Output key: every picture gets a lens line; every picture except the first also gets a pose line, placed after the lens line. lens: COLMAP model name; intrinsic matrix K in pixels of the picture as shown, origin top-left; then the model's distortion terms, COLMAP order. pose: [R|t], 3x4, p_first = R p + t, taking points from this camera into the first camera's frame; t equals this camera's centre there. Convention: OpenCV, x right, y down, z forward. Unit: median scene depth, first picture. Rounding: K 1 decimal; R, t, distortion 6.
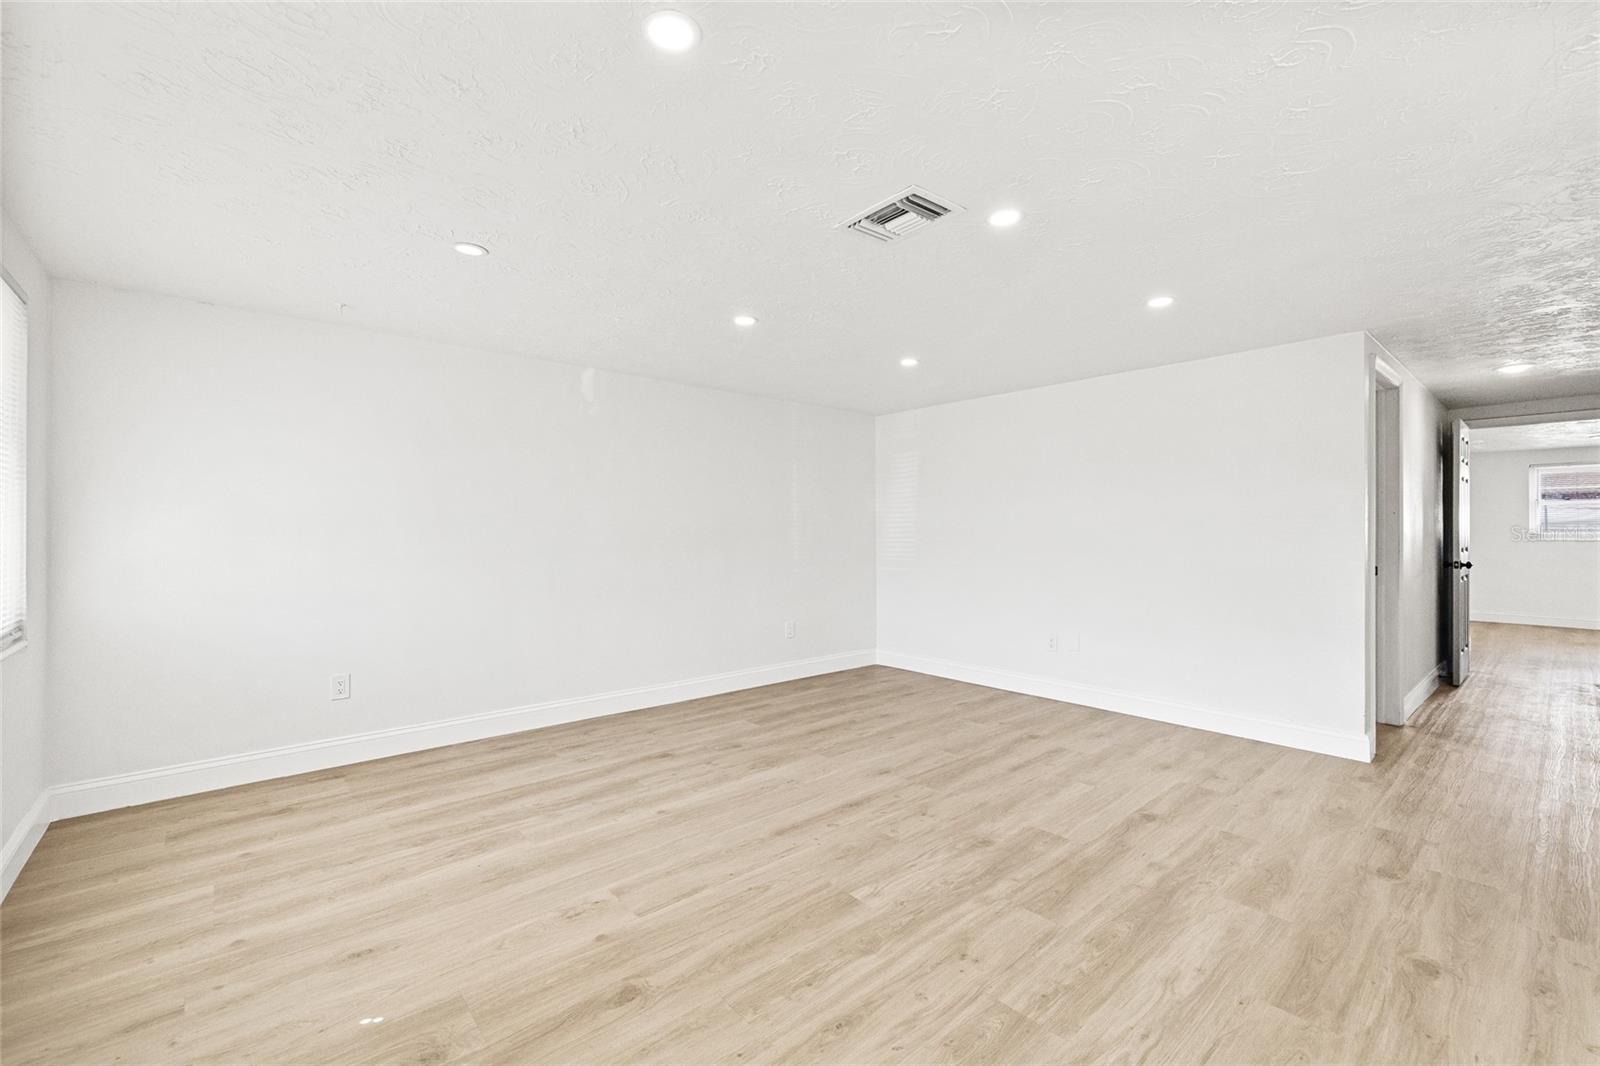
lens RADIAL K [[671.9, 0, 793.2], [0, 671.9, 527.1], [0, 0, 1]] dist [-0.000673, 0.000282]
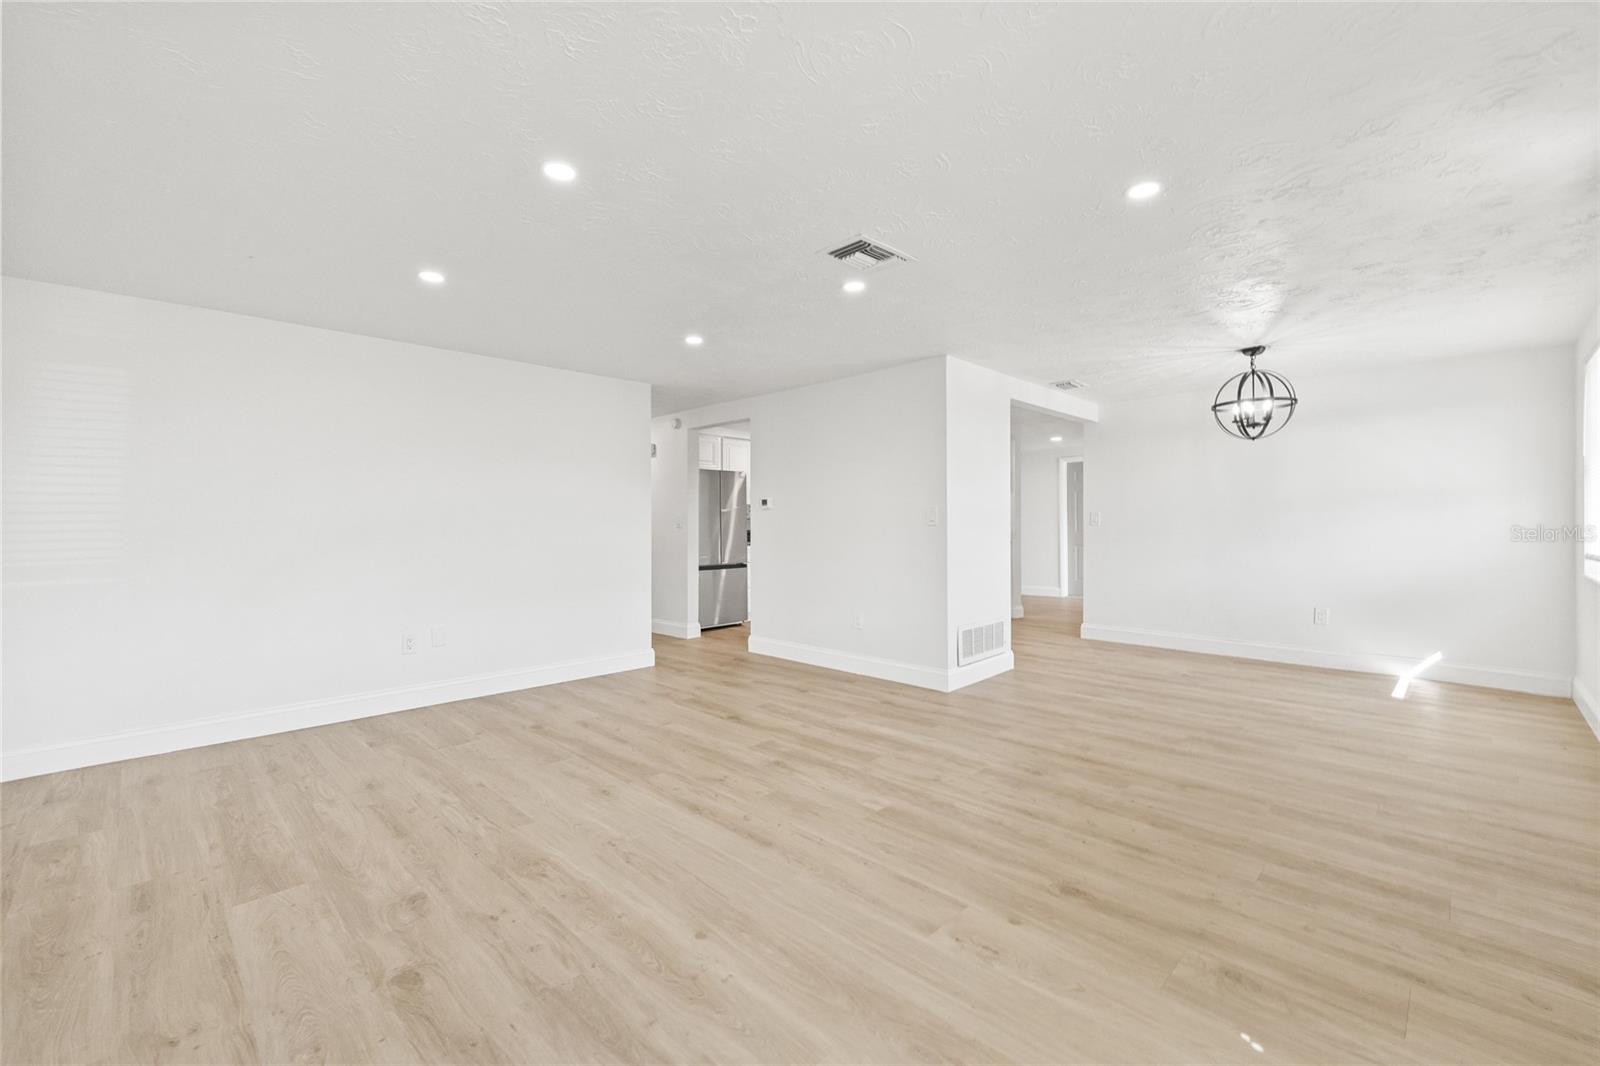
lens RADIAL K [[671.9, 0, 793.2], [0, 671.9, 527.1], [0, 0, 1]] dist [-0.000673, 0.000282]
pose [[-0.086033, -0.000545, 0.996292, -0.863412], [-0.003676, 0.999993, 0.000230, 0.036514], [-0.996286, -0.003643, -0.086034, 0.996653]]
